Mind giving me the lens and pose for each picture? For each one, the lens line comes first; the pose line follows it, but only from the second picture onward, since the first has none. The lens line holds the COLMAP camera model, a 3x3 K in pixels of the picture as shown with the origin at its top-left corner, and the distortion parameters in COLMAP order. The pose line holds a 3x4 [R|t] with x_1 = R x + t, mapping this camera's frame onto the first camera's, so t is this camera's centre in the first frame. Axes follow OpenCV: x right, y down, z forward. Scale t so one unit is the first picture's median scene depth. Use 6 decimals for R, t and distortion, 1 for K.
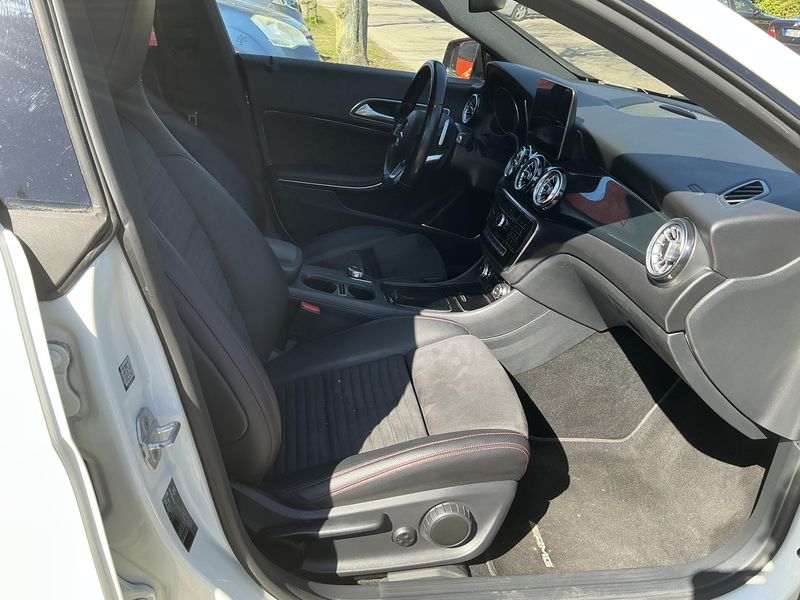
lens RADIAL K [[678.3, 0, 400.0], [0, 678.3, 300.0], [0, 0, 1]] dist [0.077123, -0.141877]
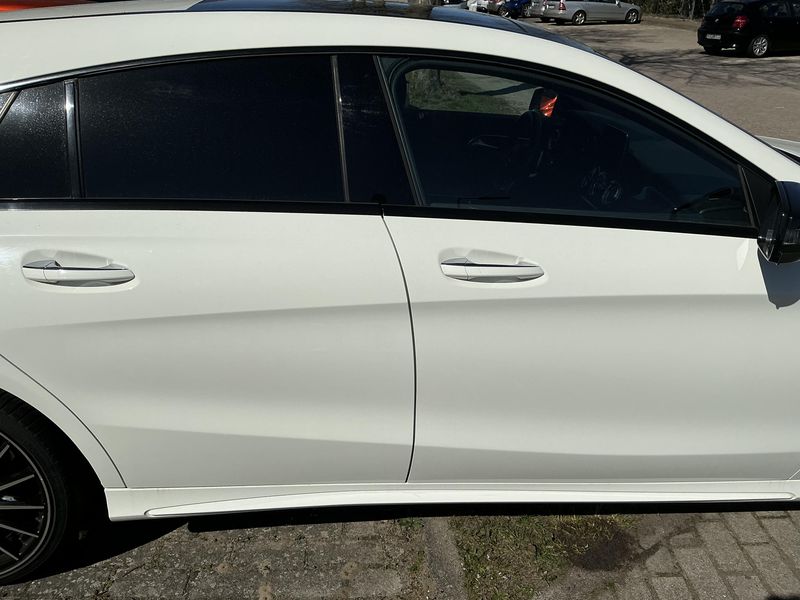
lens RADIAL K [[678.3, 0, 400.0], [0, 678.3, 300.0], [0, 0, 1]] dist [0.077123, -0.141877]
pose [[0.996339, -0.015914, -0.083990, -0.133064], [0.014842, 0.999800, -0.013377, 0.089596], [0.084186, 0.012082, 0.996377, -0.577323]]
